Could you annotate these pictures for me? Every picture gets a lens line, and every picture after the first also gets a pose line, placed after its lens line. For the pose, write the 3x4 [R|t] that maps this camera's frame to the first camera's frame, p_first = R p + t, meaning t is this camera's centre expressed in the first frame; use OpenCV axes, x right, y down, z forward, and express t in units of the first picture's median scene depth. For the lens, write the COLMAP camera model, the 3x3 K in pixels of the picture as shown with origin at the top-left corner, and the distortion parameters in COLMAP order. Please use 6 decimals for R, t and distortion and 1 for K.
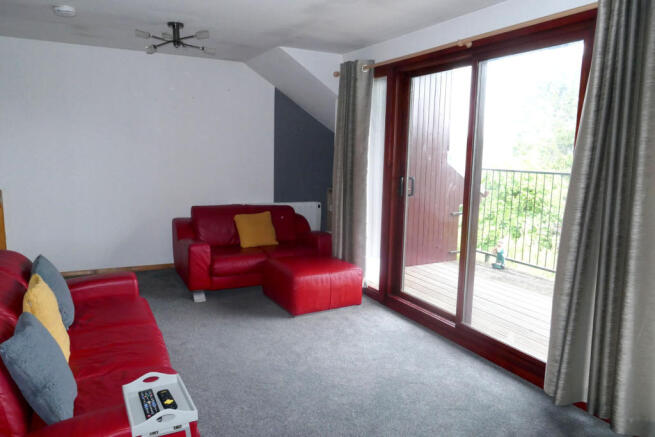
lens RADIAL K [[475.1, 0, 325.7], [0, 475.1, 217.1], [0, 0, 1]] dist [-0.001147, -0.000052]
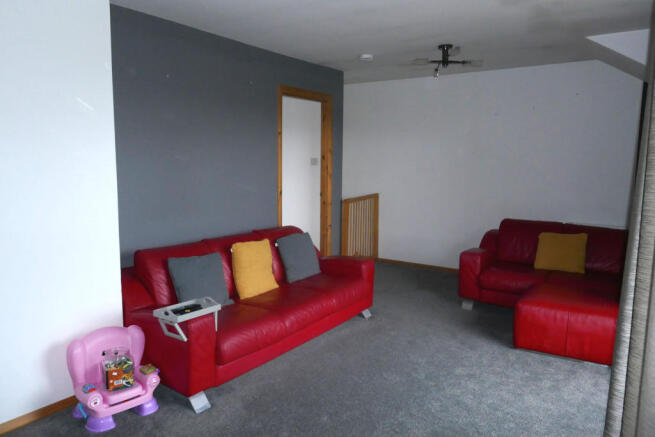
lens RADIAL K [[475.1, 0, 325.7], [0, 475.1, 220.4], [0, 0, 1]] dist [-0.001147, -0.000052]
pose [[0.472284, 0.089627, -0.876878, 0.512051], [-0.116171, 0.992468, 0.038872, -0.018118], [0.873758, 0.083509, 0.479139, 0.253248]]
